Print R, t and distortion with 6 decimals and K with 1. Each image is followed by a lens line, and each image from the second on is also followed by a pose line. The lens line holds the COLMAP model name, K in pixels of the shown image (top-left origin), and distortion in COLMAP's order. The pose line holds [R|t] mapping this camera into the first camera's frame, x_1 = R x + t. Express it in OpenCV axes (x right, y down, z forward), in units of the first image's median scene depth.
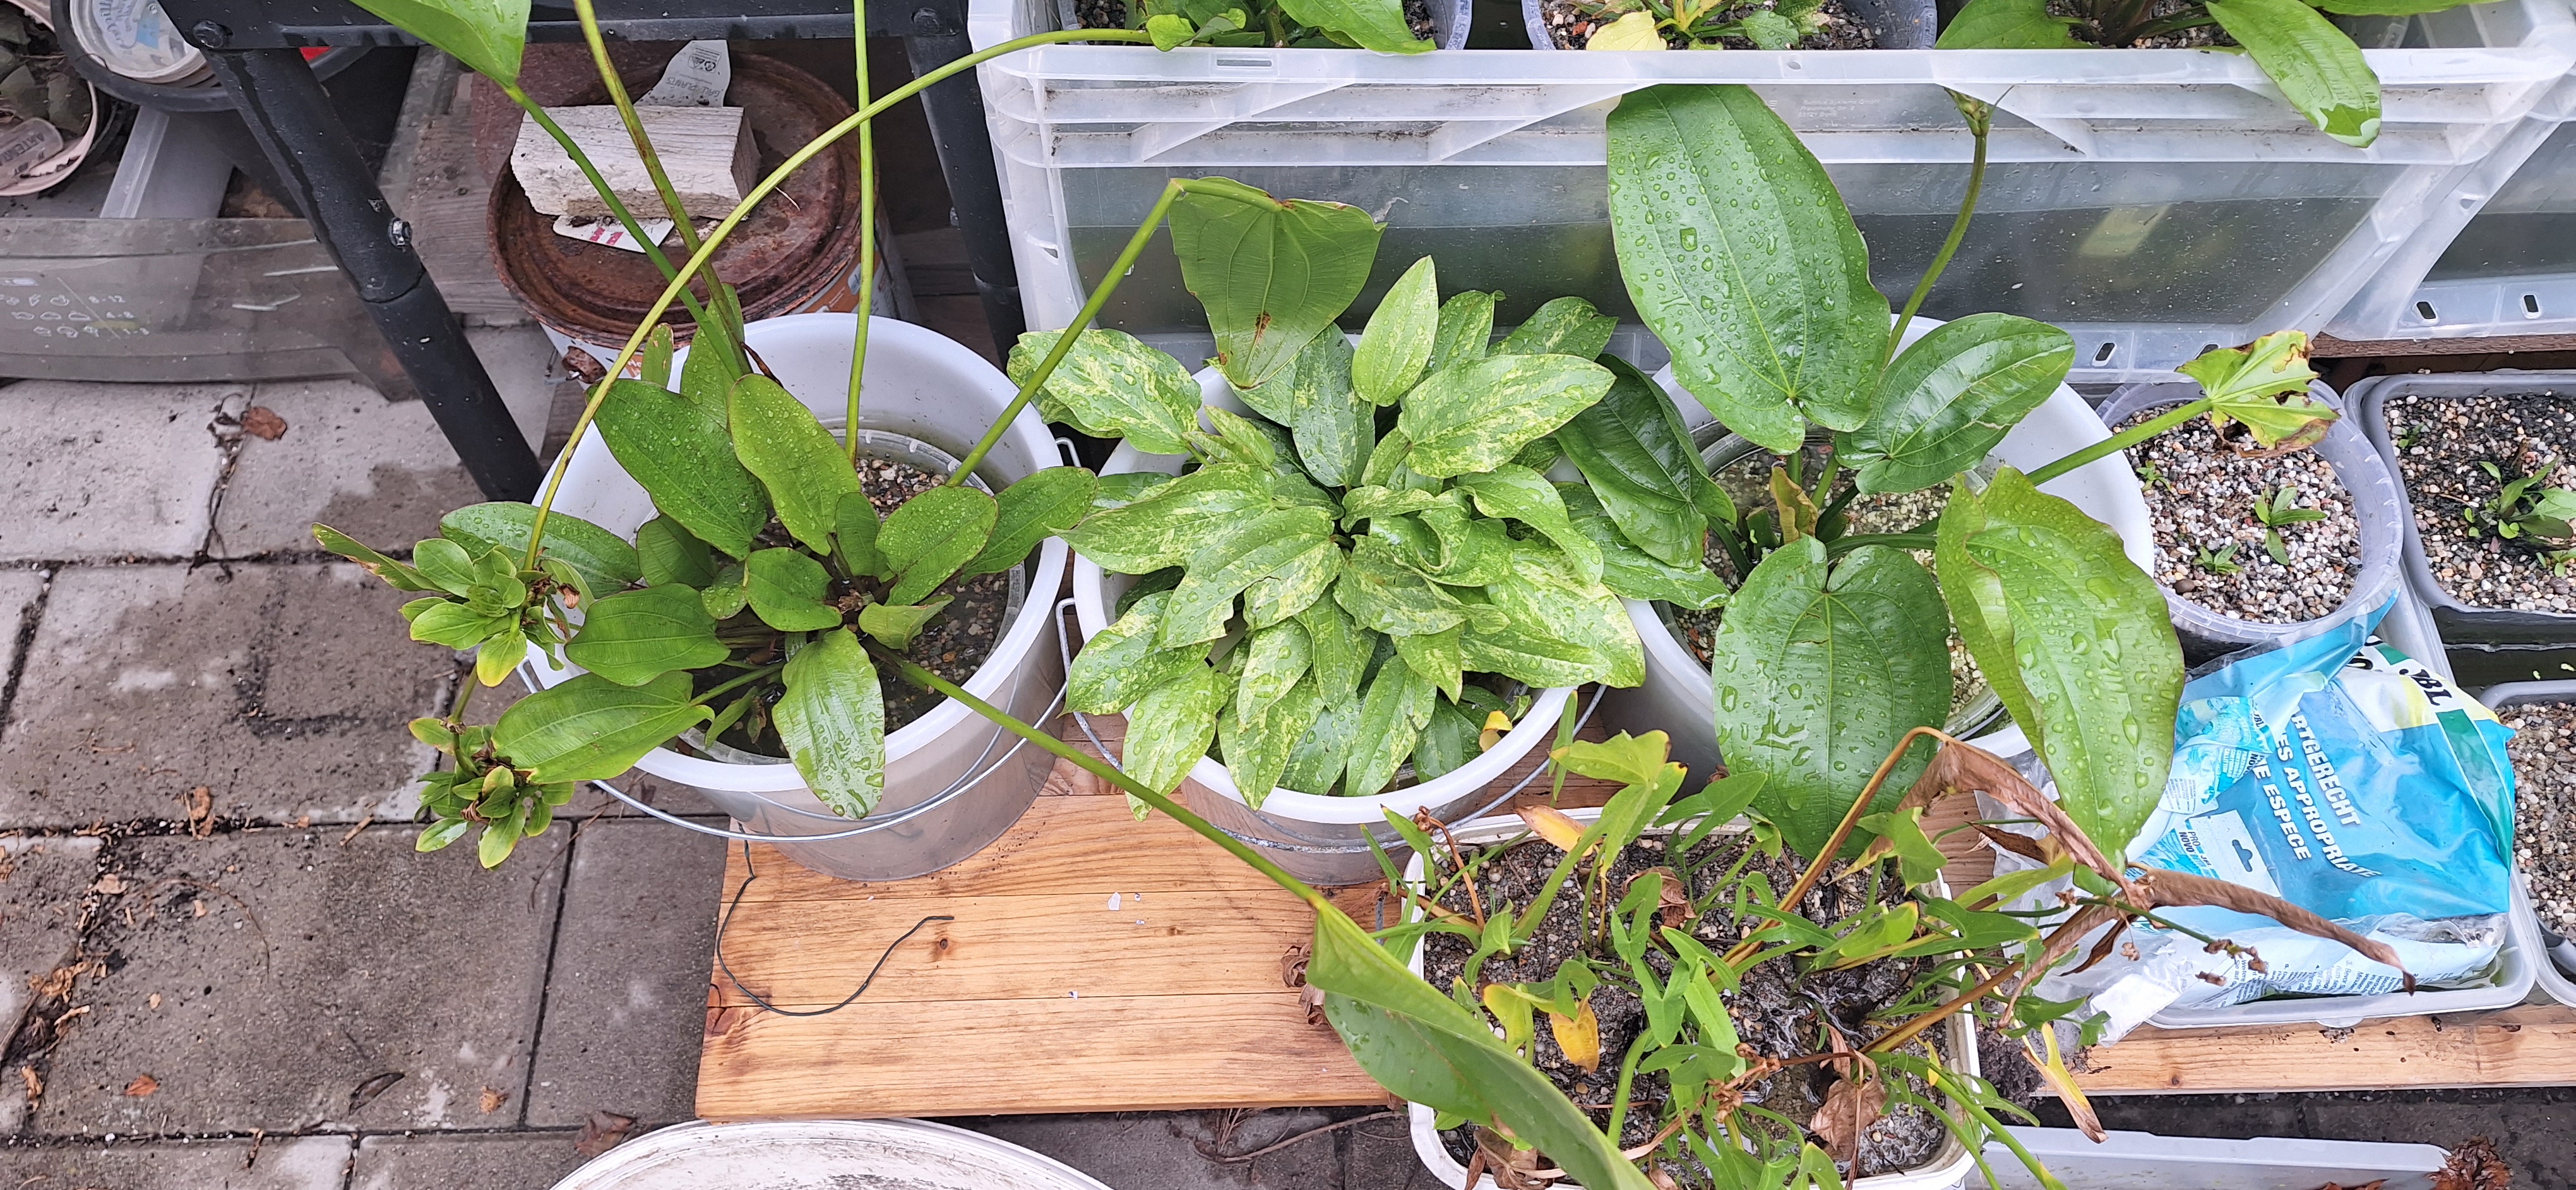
lens RADIAL K [[1703.7, 0, 1386.3], [0, 1703.7, 675.4], [0, 0, 1]] dist [0.048657, -0.075566]
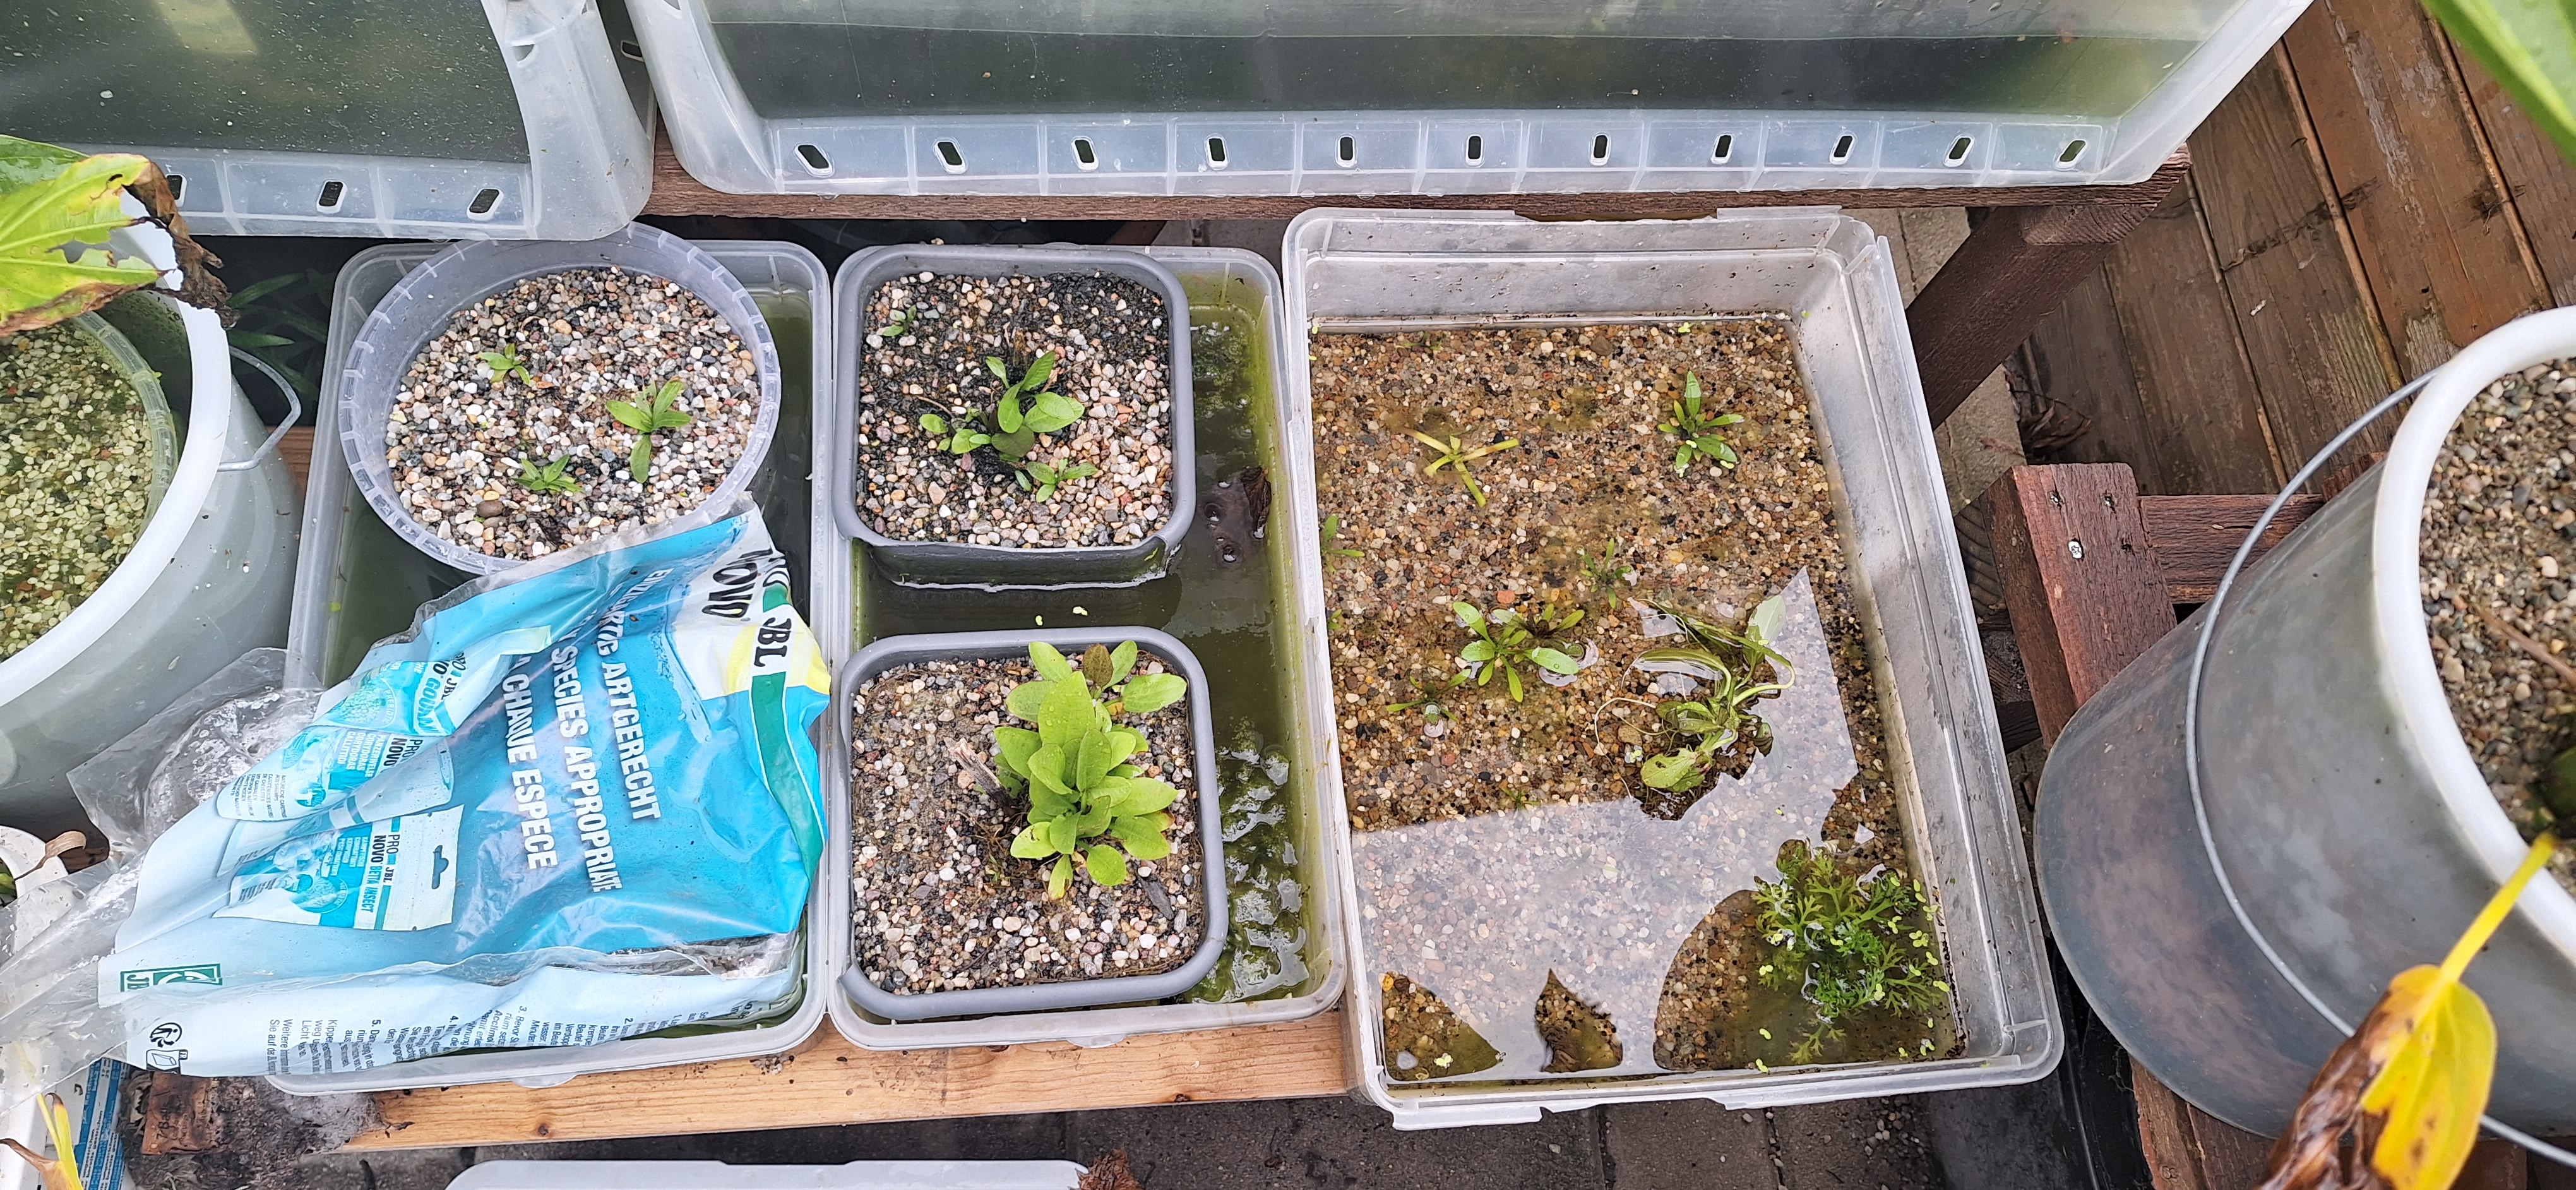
lens RADIAL K [[1703.7, 0, 1386.3], [0, 1703.7, 675.4], [0, 0, 1]] dist [0.048657, -0.075566]
pose [[0.987207, -0.004362, 0.159386, 0.721990], [-0.006483, 0.997701, 0.067459, -0.031252], [-0.159314, -0.067630, 0.984909, 0.169347]]
